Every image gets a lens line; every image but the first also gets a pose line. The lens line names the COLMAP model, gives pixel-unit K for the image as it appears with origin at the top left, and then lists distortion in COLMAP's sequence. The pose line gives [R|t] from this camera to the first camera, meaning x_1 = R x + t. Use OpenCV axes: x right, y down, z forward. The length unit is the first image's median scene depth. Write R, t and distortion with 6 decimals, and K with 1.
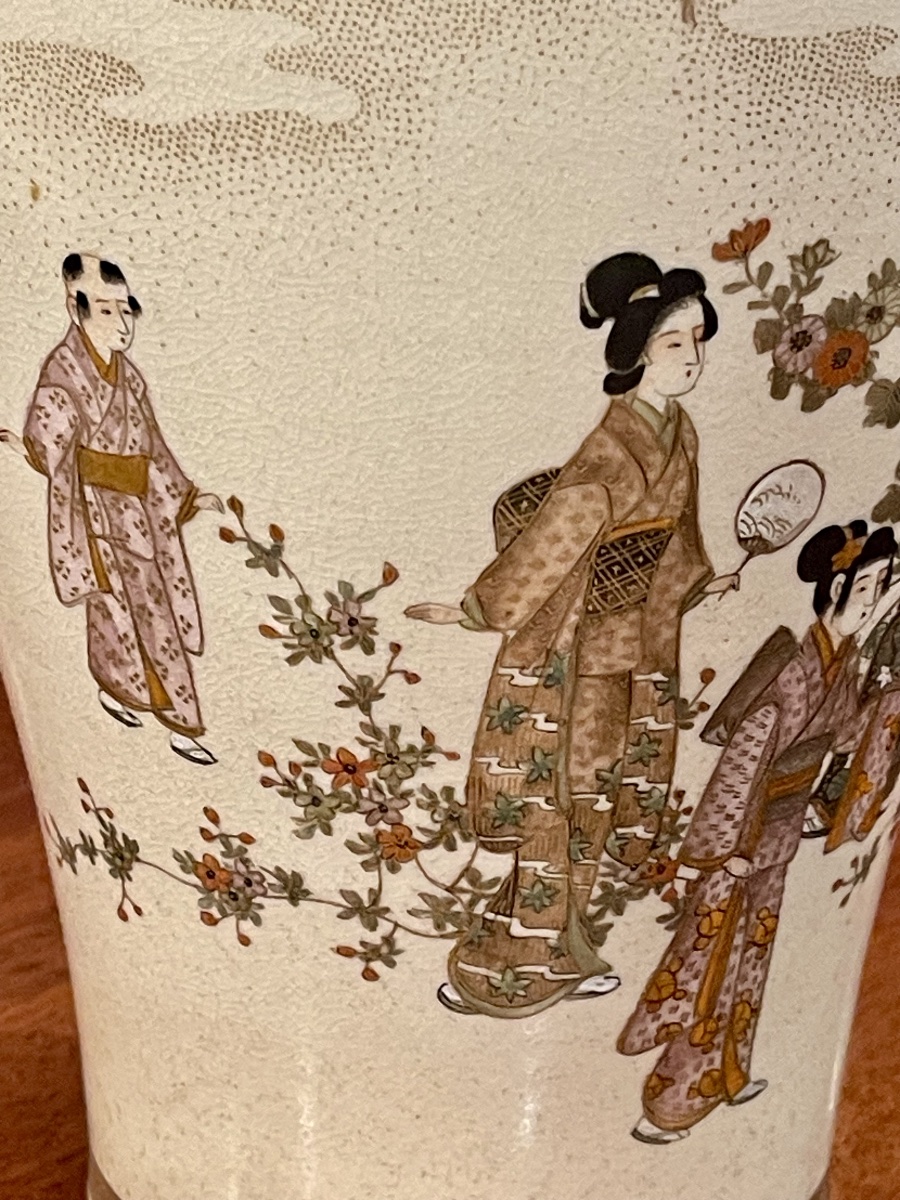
lens RADIAL K [[3195.3, 0, 450.0], [0, 3195.3, 600.0], [0, 0, 1]] dist [0.062605, 0.336030]
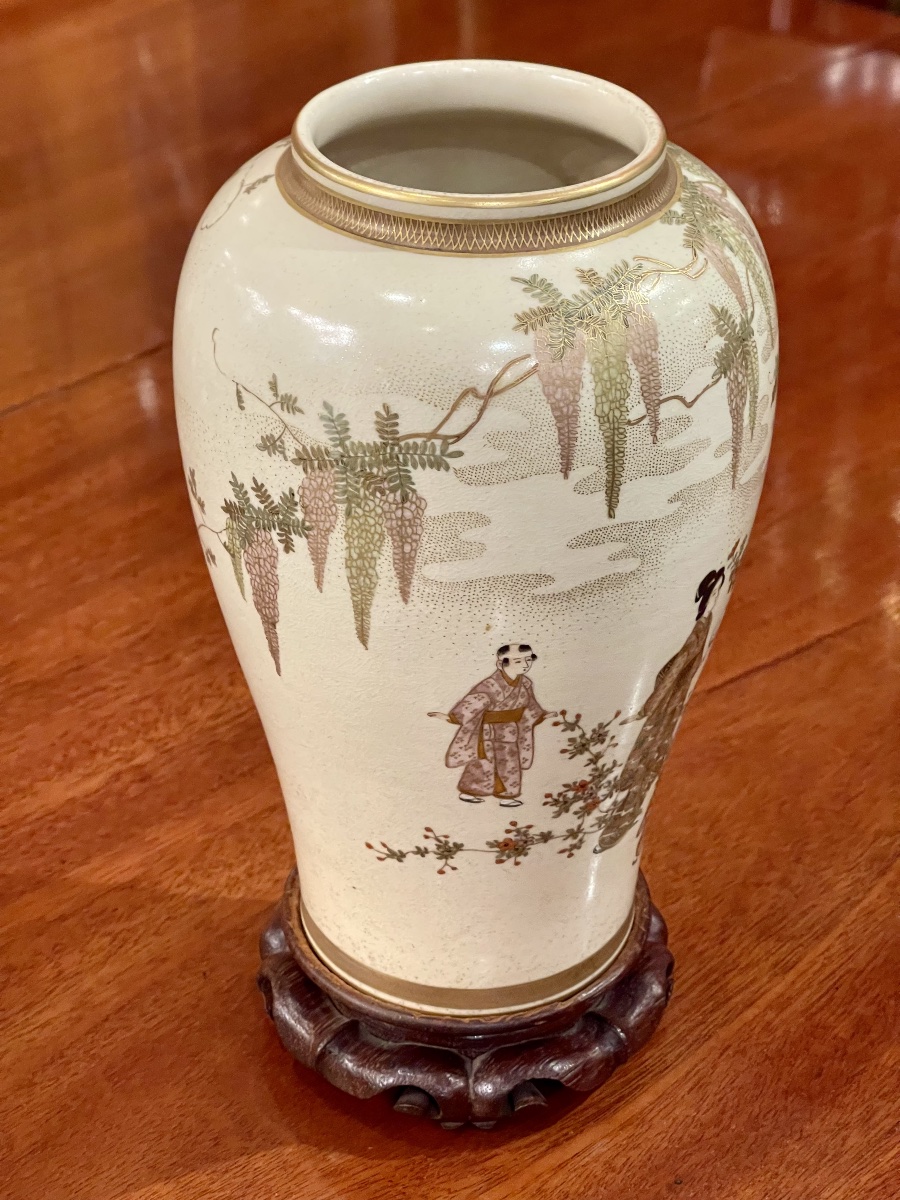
lens RADIAL K [[2283.6, 0, 450.0], [0, 2283.6, 600.0], [0, 0, 1]] dist [0.000100, -0.008374]
pose [[0.792809, -0.360489, 0.491427, -0.917603], [0.248300, 0.927414, 0.279732, -0.589971], [-0.556597, -0.099752, 0.824772, -0.337699]]
